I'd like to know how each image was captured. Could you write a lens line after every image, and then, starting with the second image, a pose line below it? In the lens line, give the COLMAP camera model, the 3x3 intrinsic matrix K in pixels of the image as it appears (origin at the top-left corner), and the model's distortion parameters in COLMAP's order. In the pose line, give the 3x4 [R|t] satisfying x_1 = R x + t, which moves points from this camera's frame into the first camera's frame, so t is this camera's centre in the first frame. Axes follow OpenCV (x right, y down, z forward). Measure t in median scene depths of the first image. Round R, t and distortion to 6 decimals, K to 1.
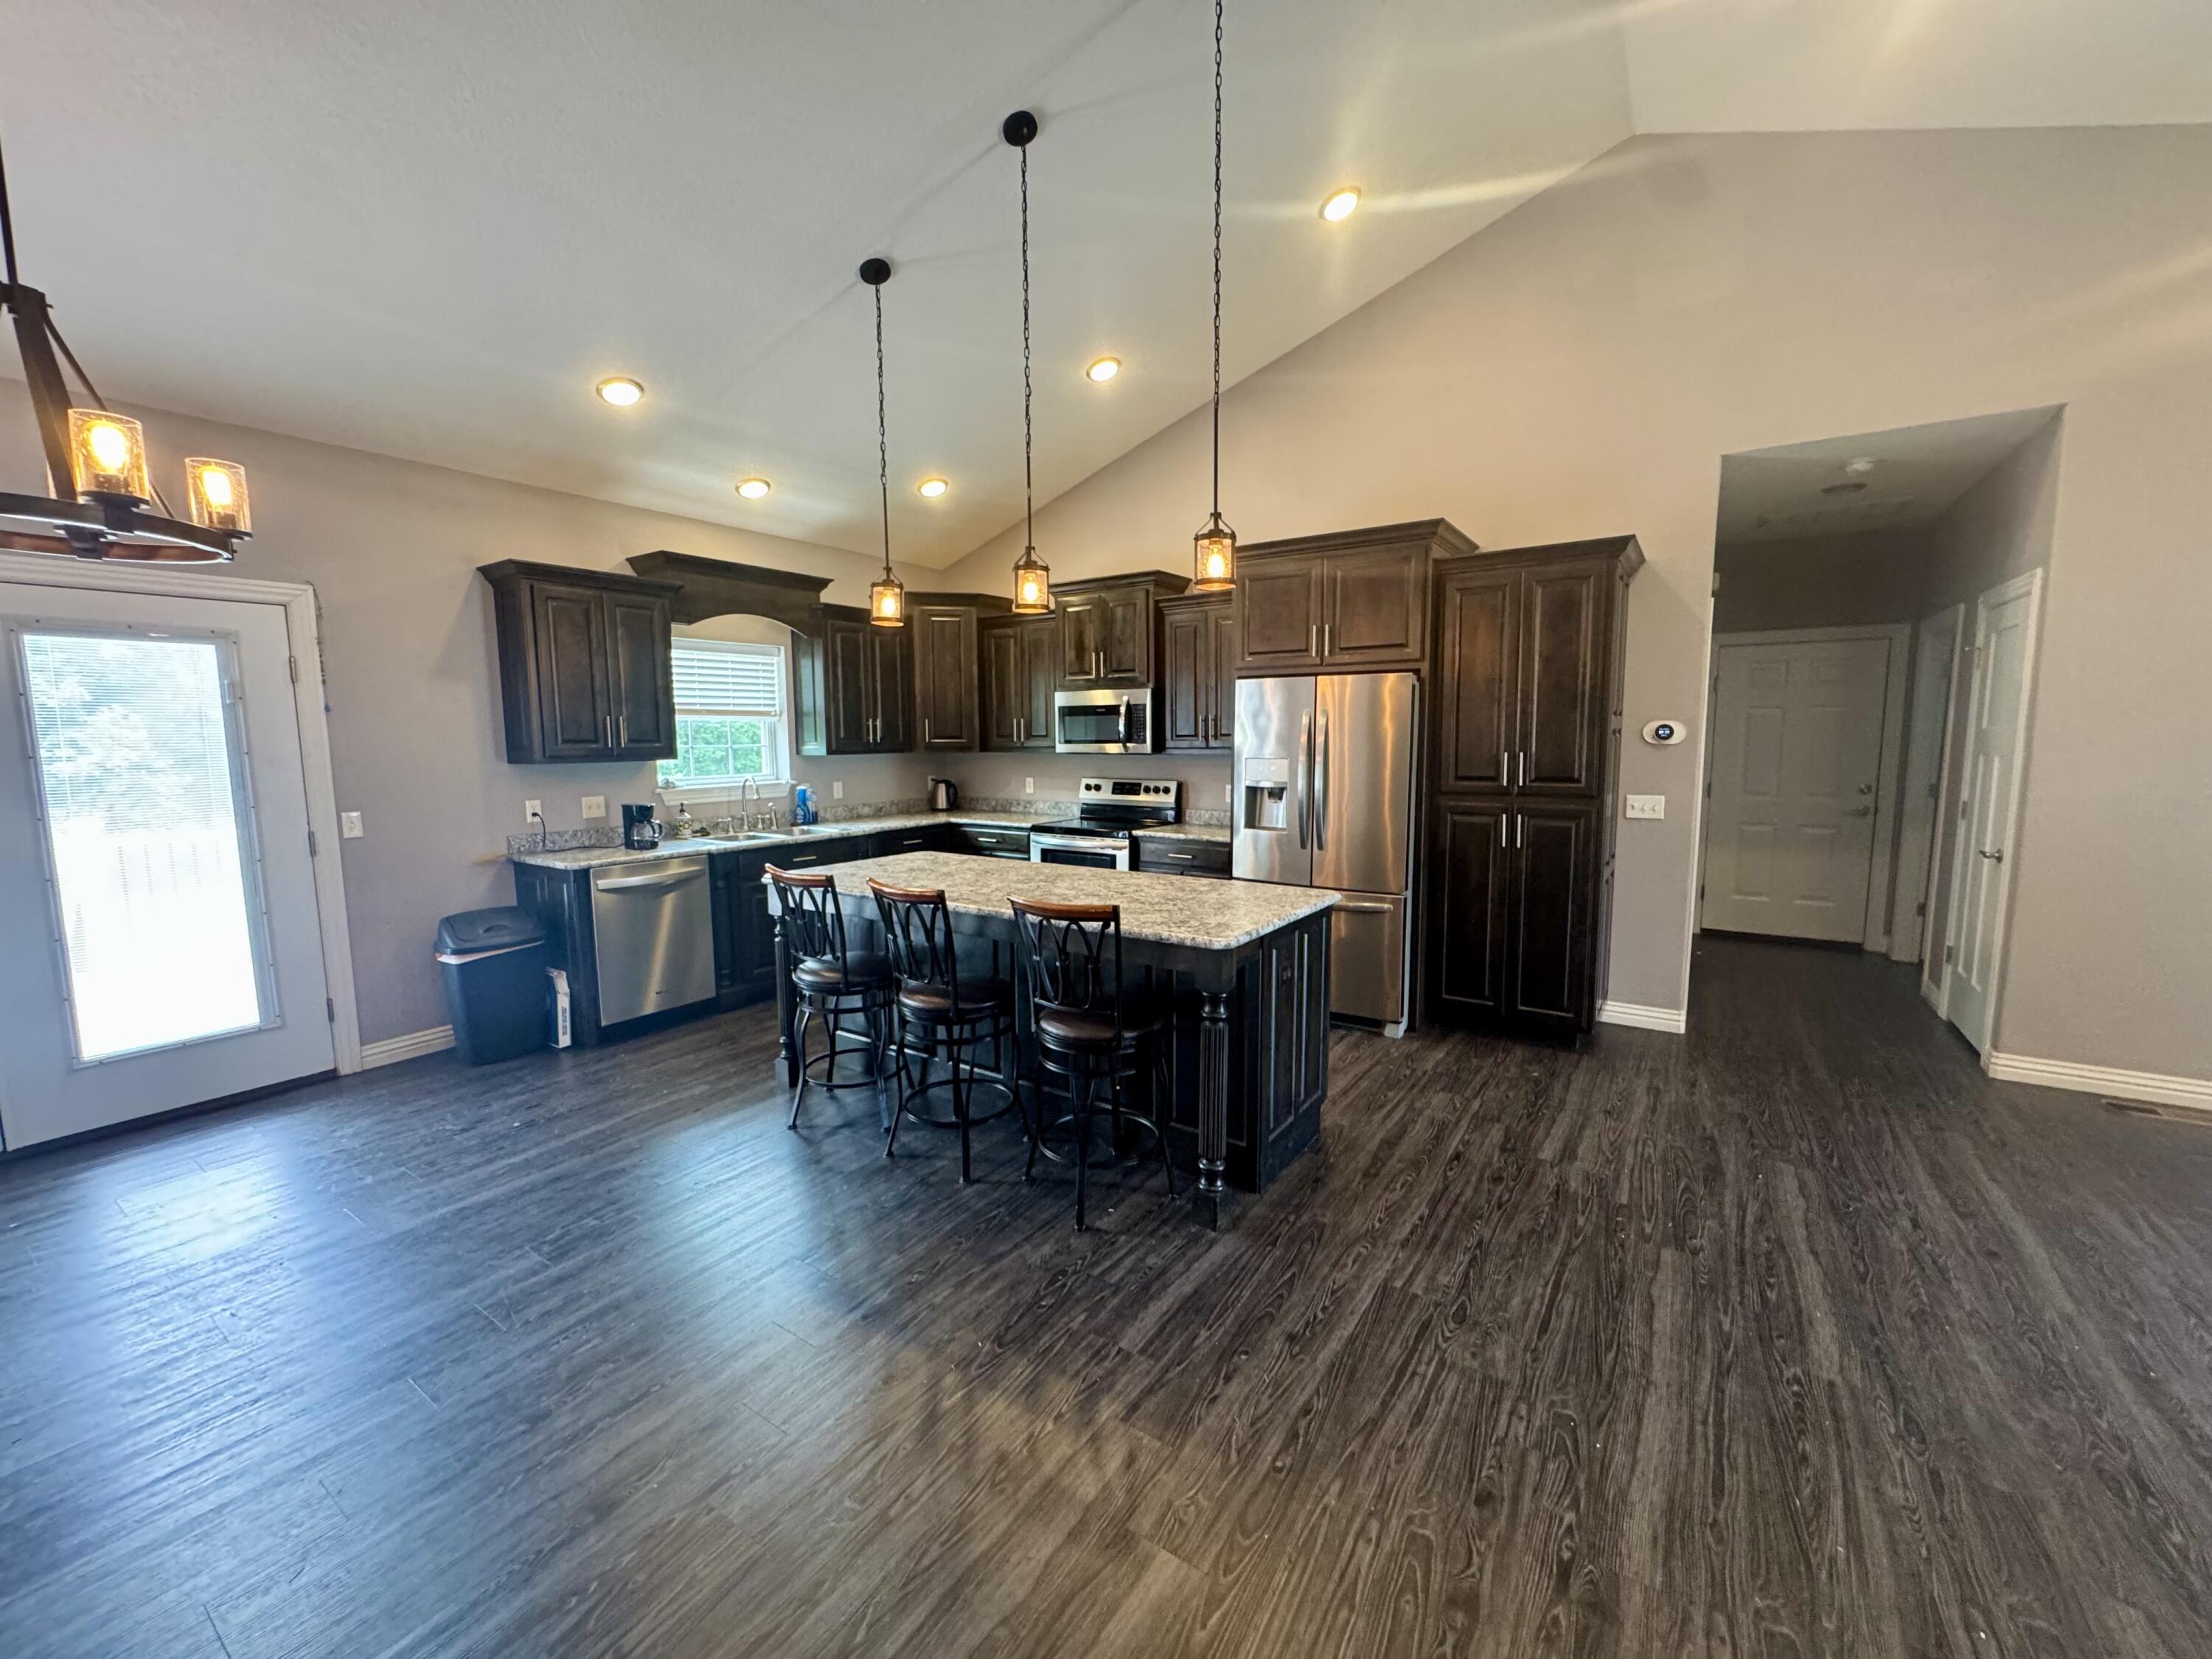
lens RADIAL K [[887.7, 0, 1106.0], [0, 887.7, 829.5], [0, 0, 1]] dist [-0.002435, -0.000005]
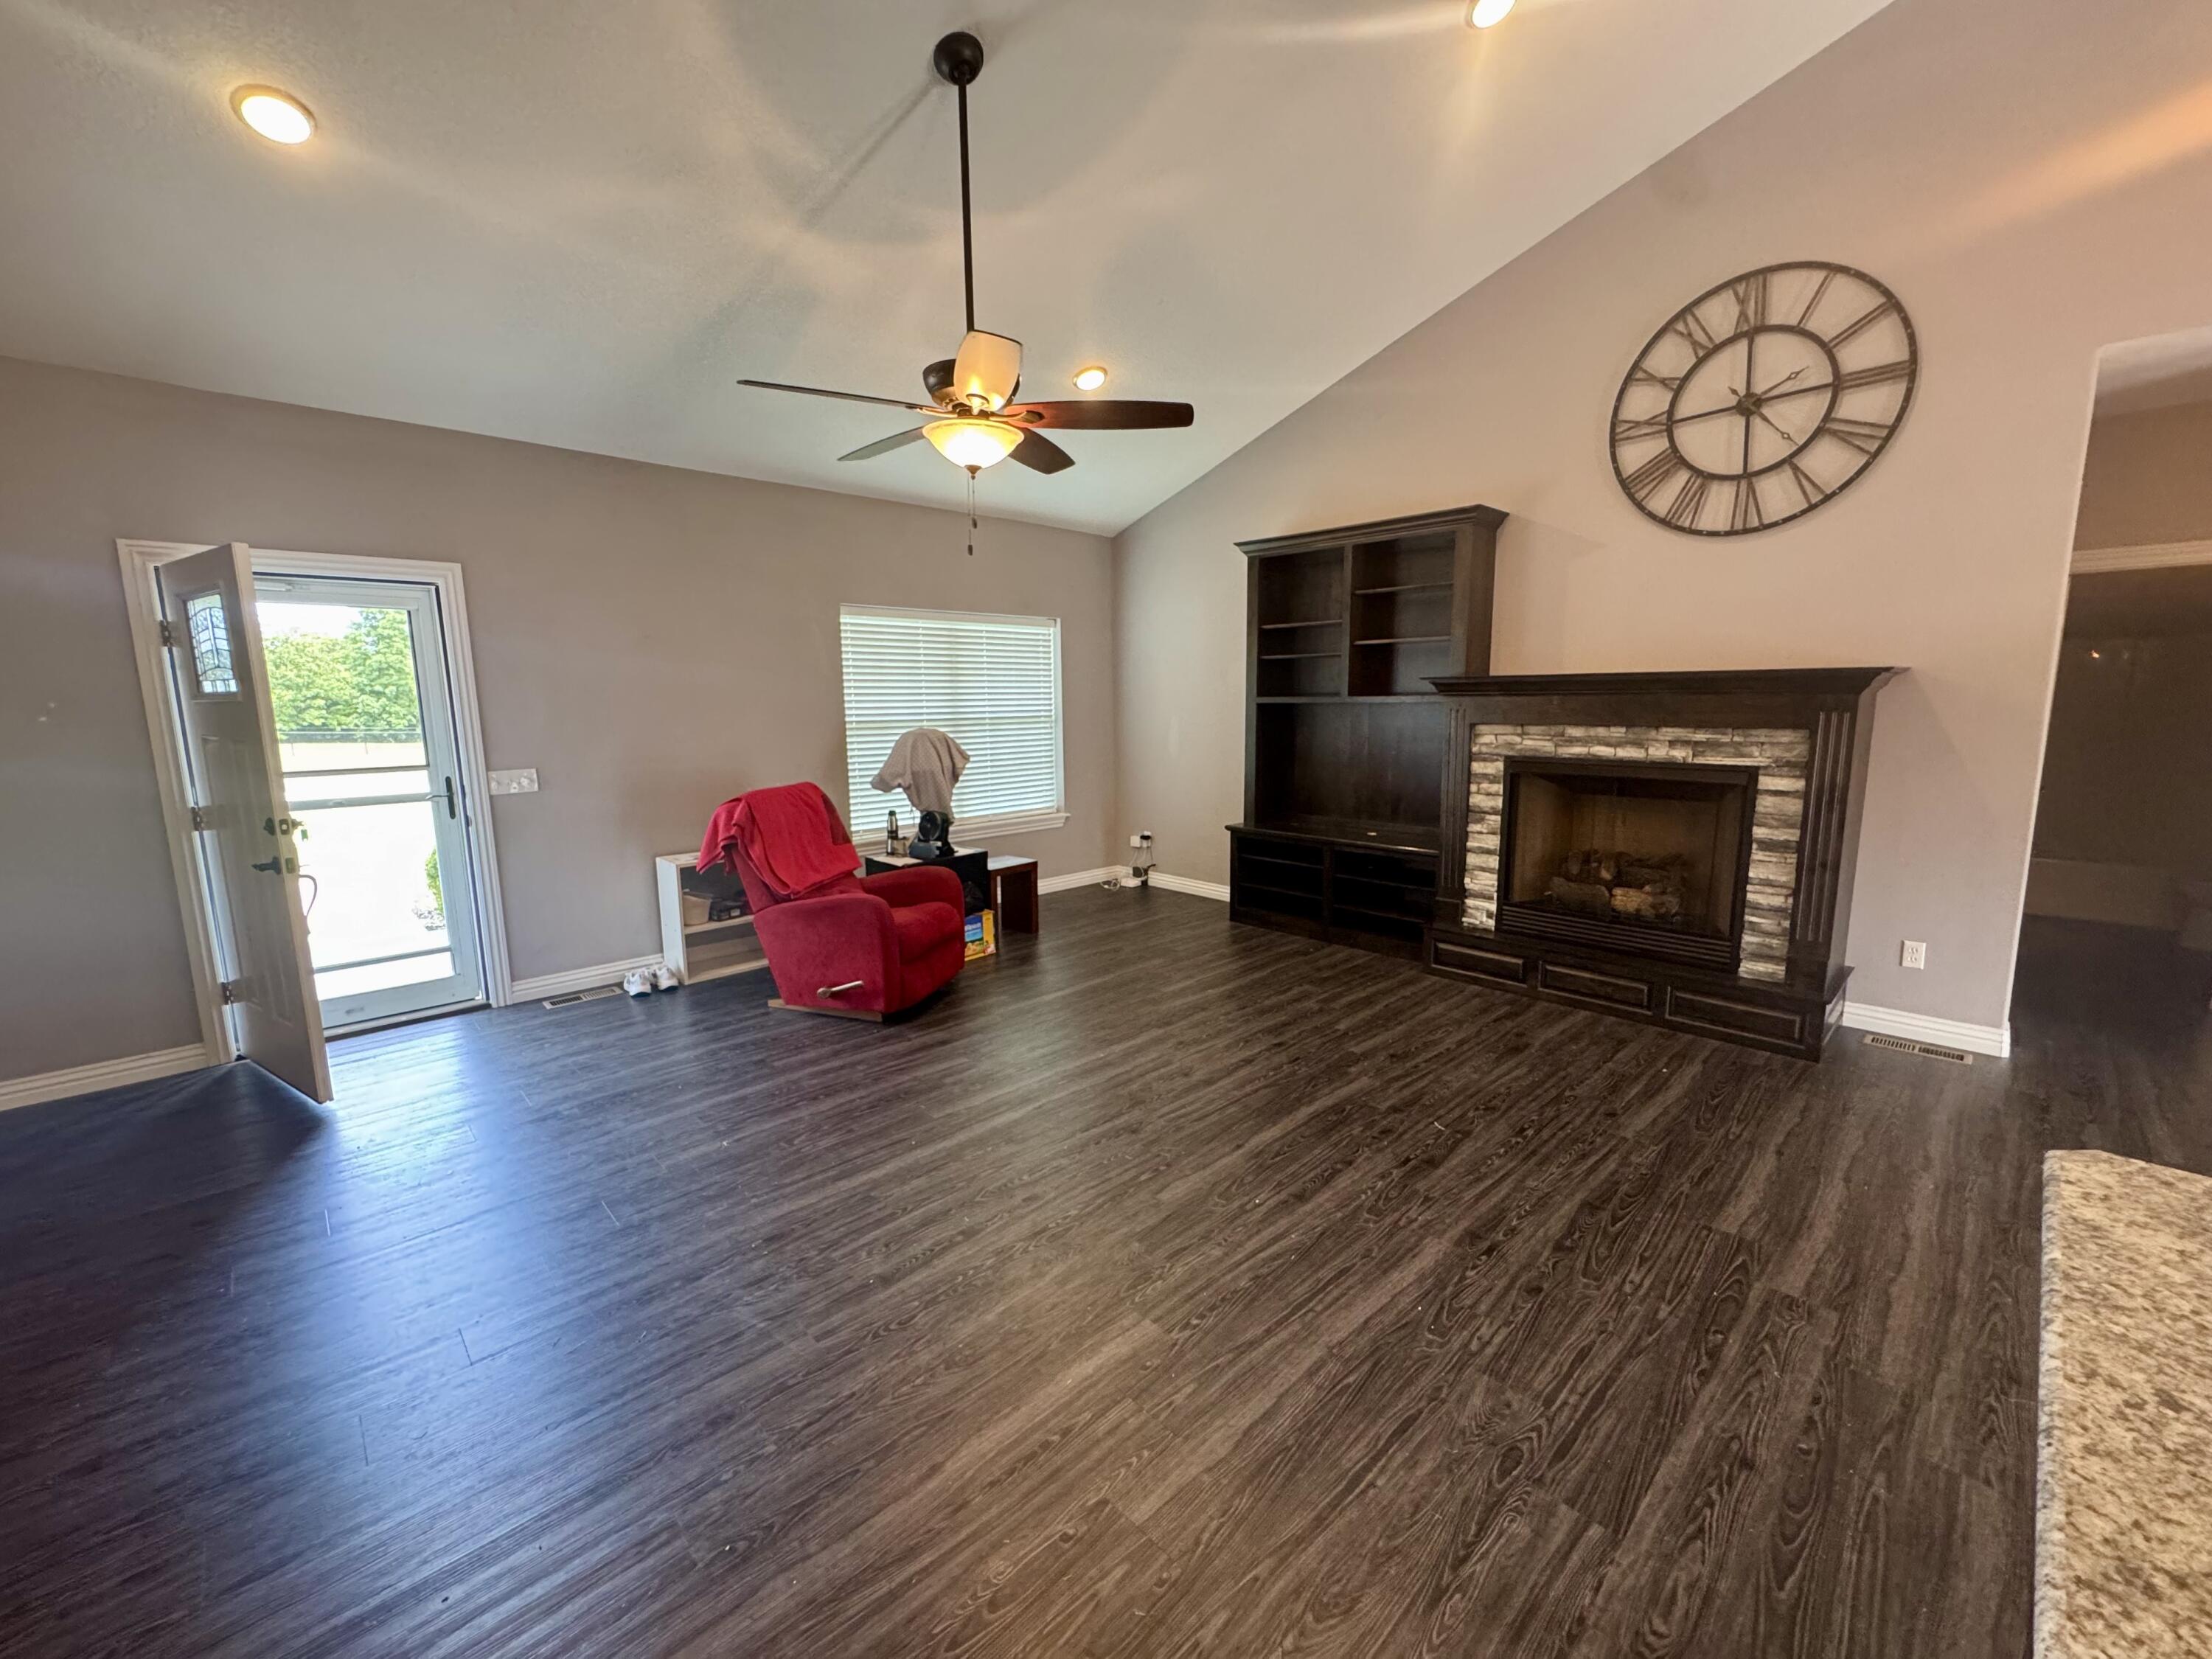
lens RADIAL K [[887.7, 0, 1106.0], [0, 887.7, 829.5], [0, 0, 1]] dist [-0.002435, -0.000005]
pose [[-0.976155, -0.012501, 0.216715, 0.288454], [0.043284, 0.967084, 0.250748, -0.095185], [-0.212716, 0.254149, -0.943483, 0.823173]]
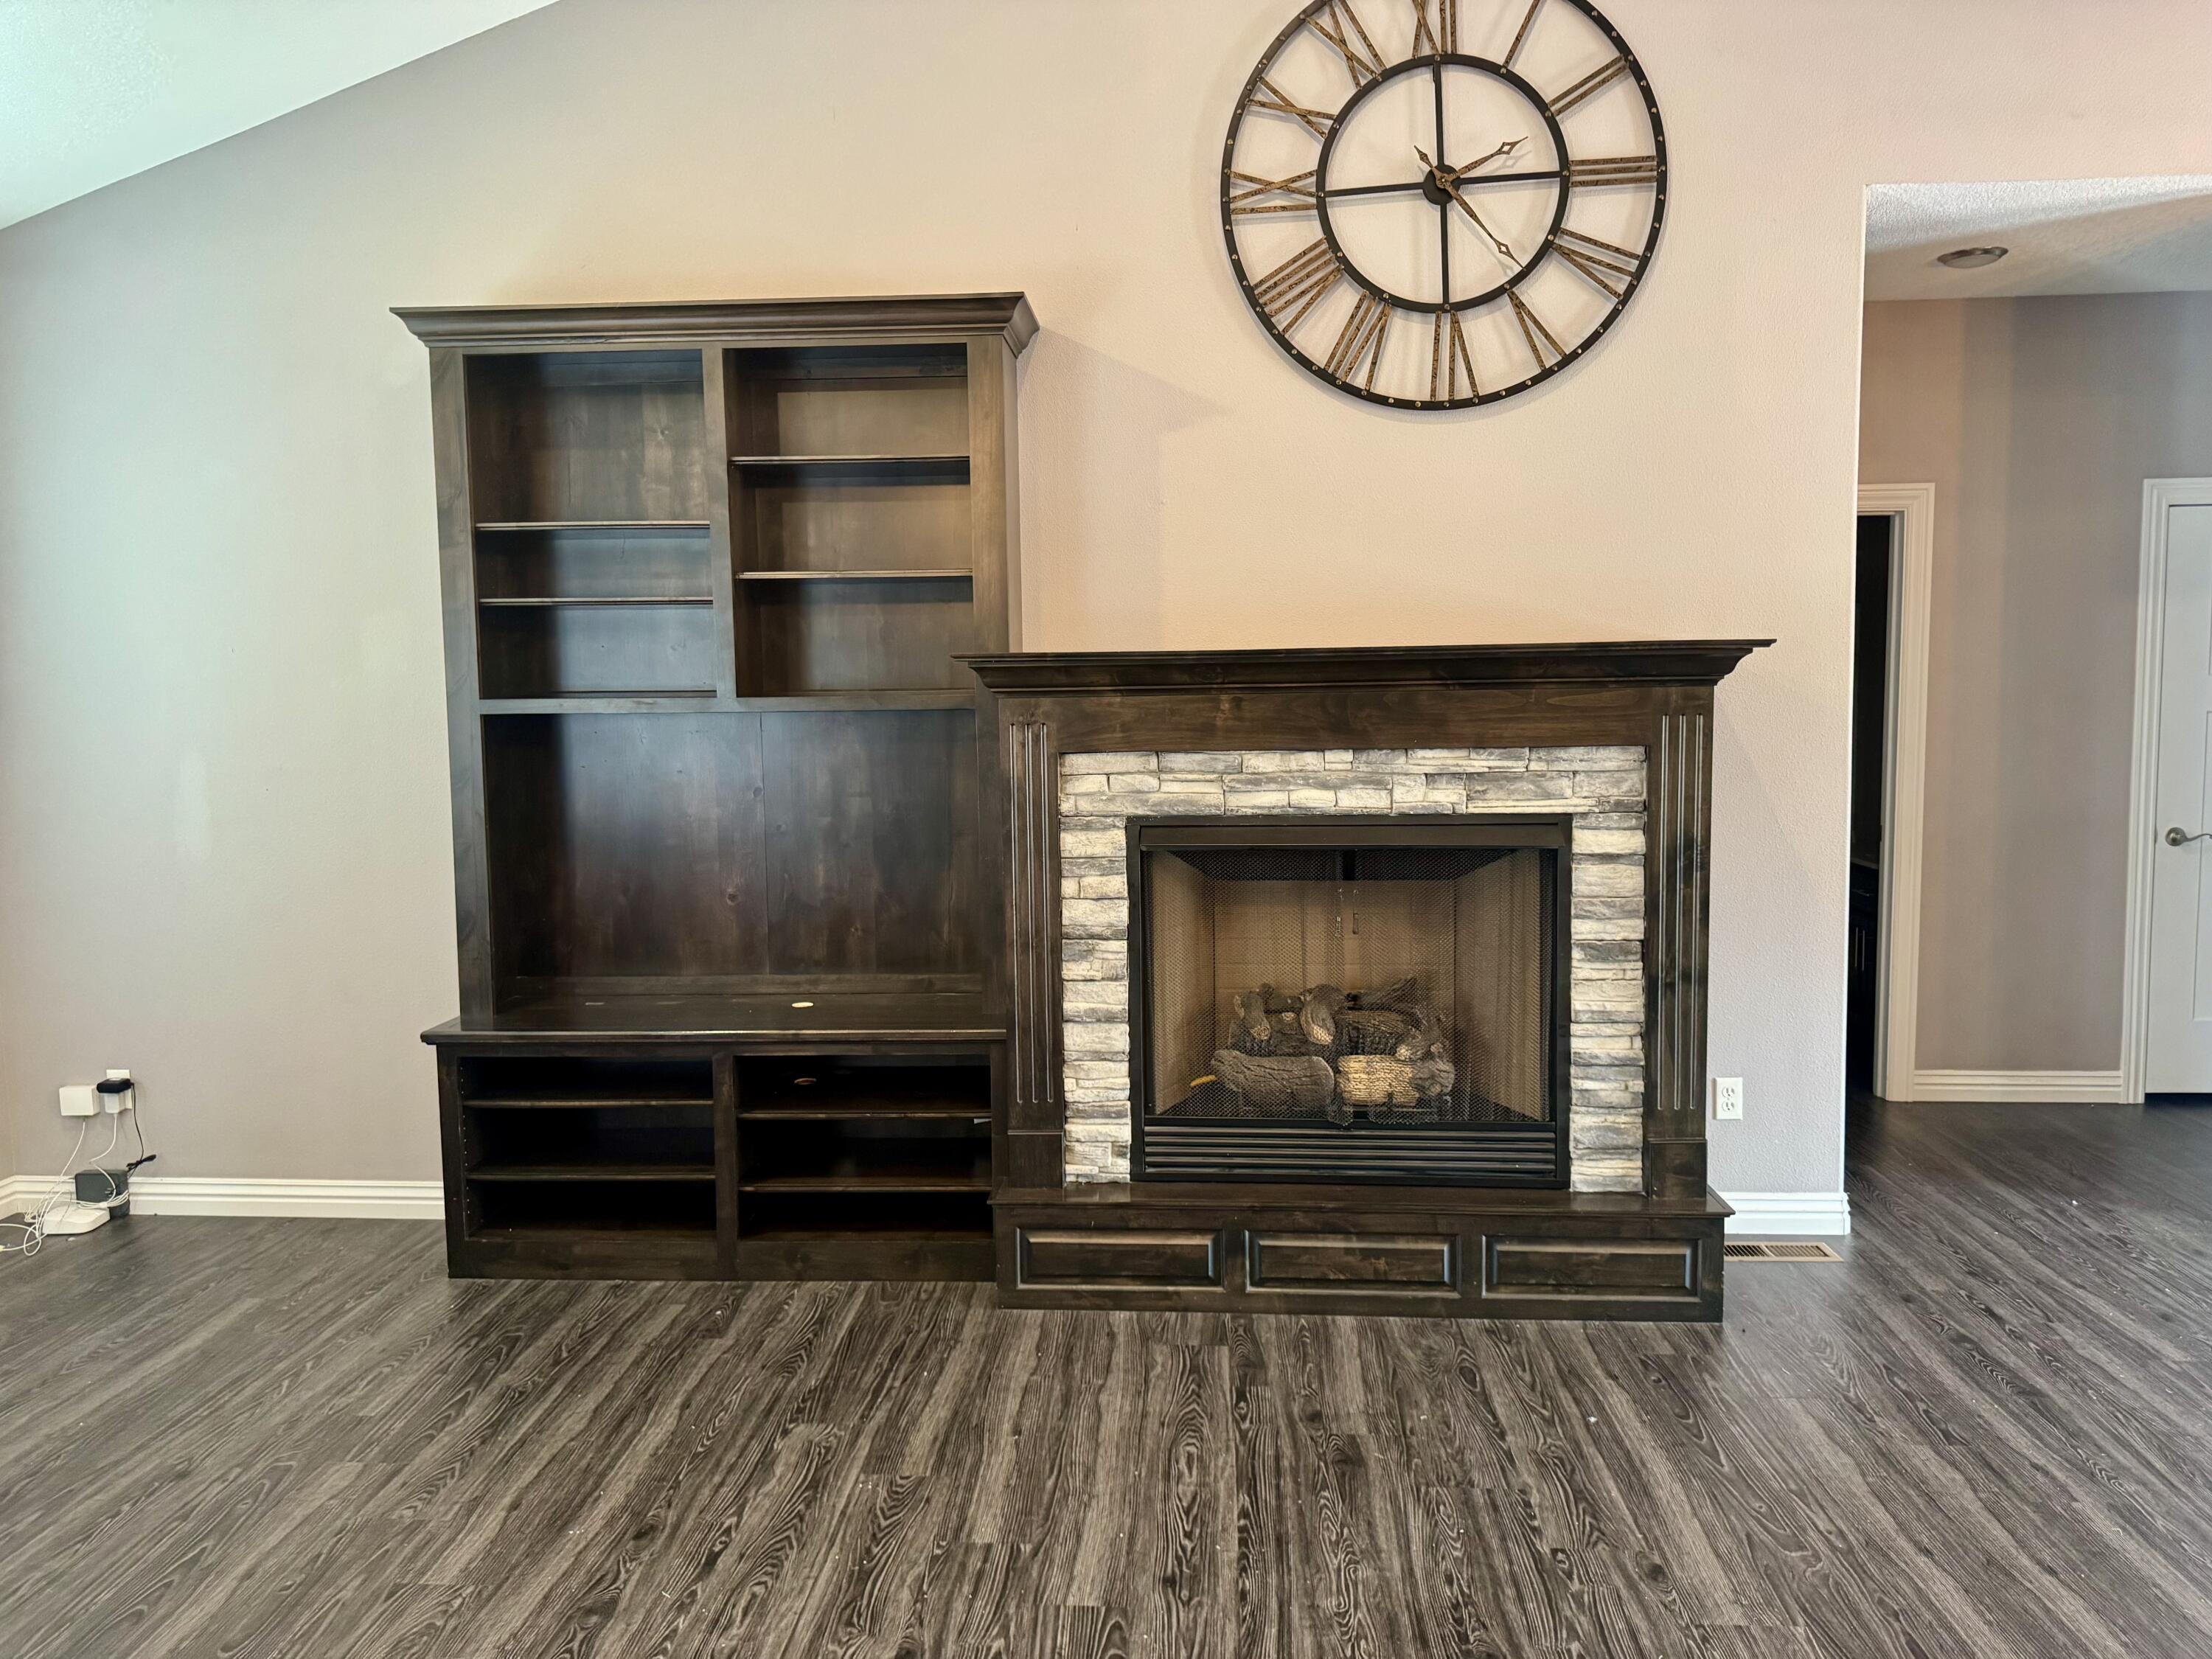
lens RADIAL K [[1568.1, 0, 1089.5], [0, 1568.1, 816.6], [0, 0, 1]] dist [0.106058, -0.161514]
pose [[-0.869672, 0.063585, -0.489518, 0.499458], [-0.030604, 0.982816, 0.182032, -0.060682], [0.492681, 0.173289, -0.852782, 0.487550]]
